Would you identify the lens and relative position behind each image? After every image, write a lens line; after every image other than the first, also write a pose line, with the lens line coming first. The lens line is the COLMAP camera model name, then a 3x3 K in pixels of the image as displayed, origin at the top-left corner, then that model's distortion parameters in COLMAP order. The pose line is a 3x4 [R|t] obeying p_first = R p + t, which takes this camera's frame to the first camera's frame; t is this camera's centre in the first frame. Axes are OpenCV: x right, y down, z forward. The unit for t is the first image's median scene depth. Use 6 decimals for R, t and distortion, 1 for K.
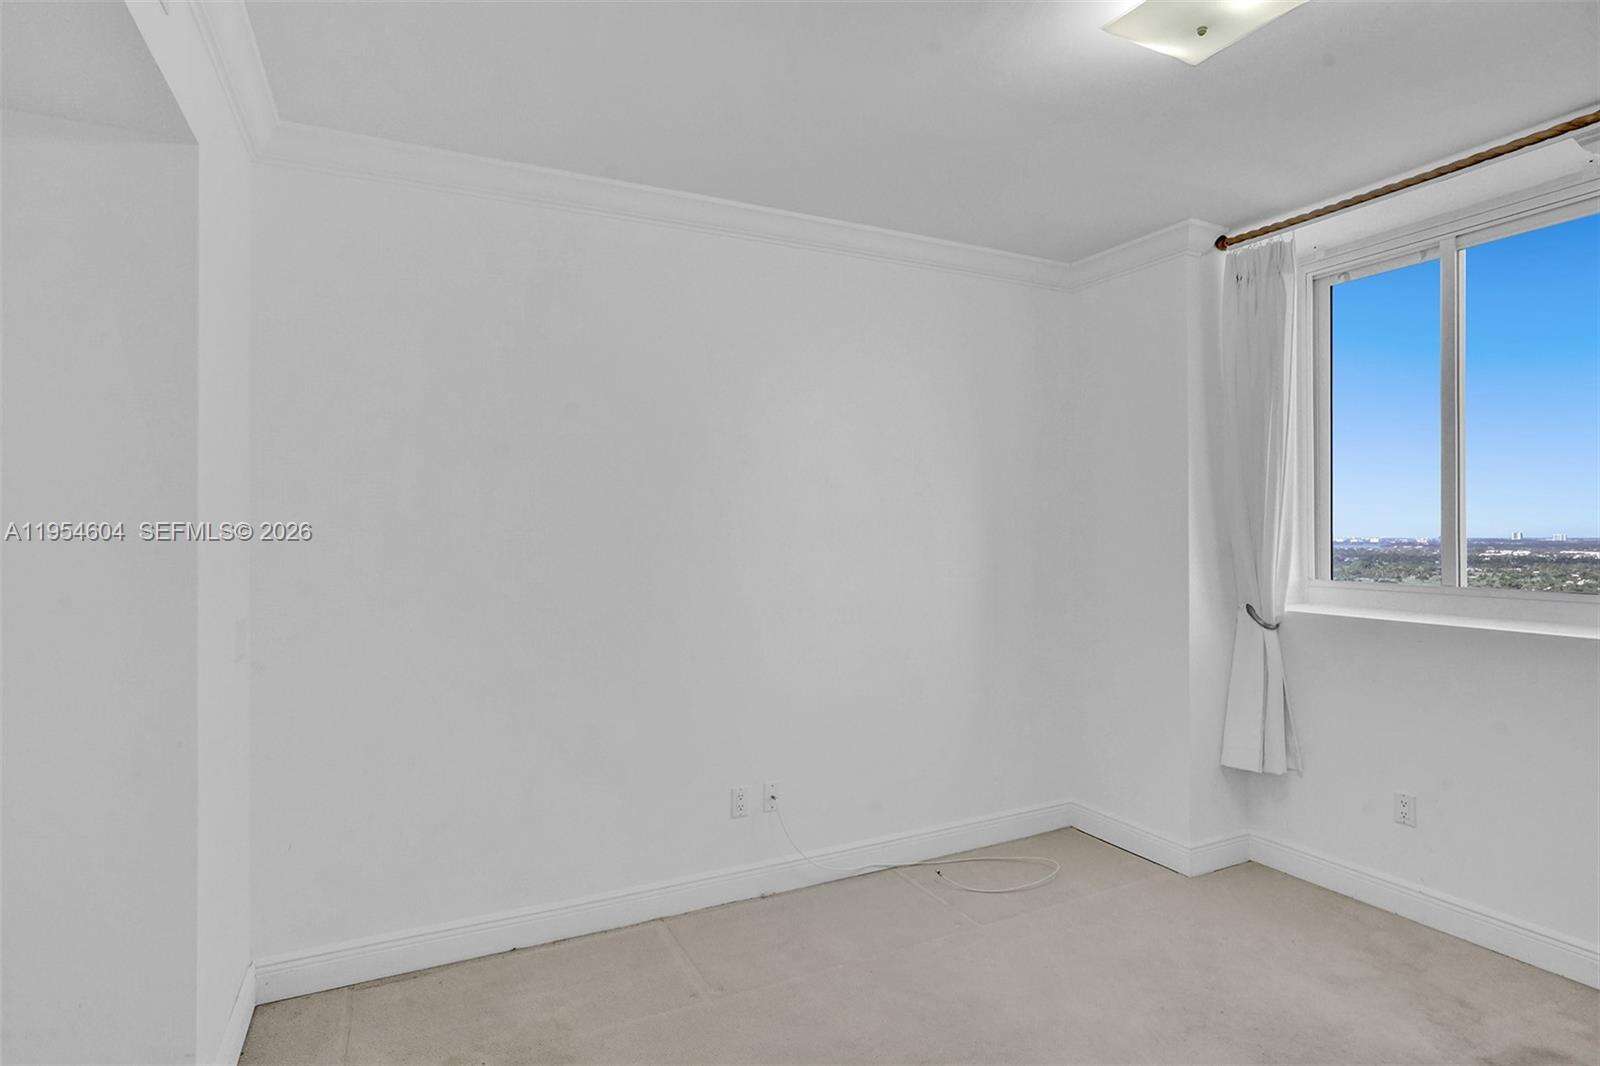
lens RADIAL K [[804.6, 0, 800.0], [0, 804.6, 533.0], [0, 0, 1]] dist [-0.042965, 0.019243]
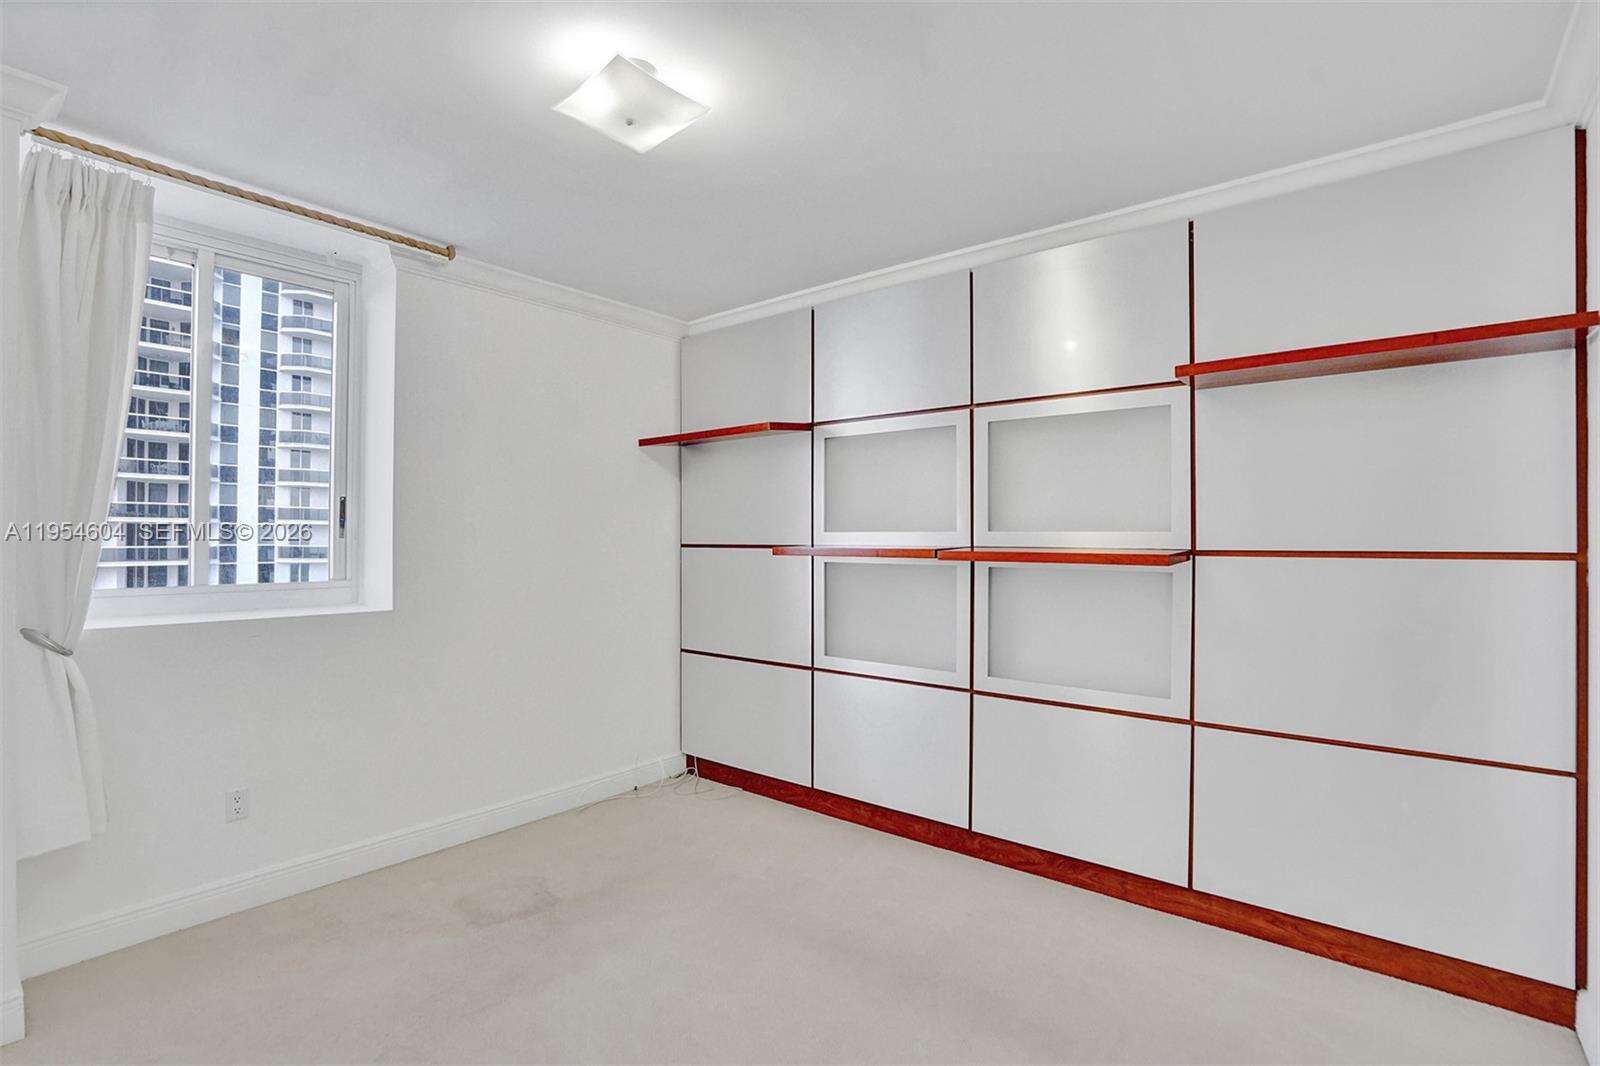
lens RADIAL K [[751.9, 0, 800.0], [0, 751.9, 533.0], [0, 0, 1]] dist [-0.028681, 0.000142]
pose [[-0.413543, 0.017702, 0.910312, -0.380099], [0.003518, 0.999835, -0.017844, 0.018593], [-0.910478, -0.004177, -0.413537, 0.694010]]
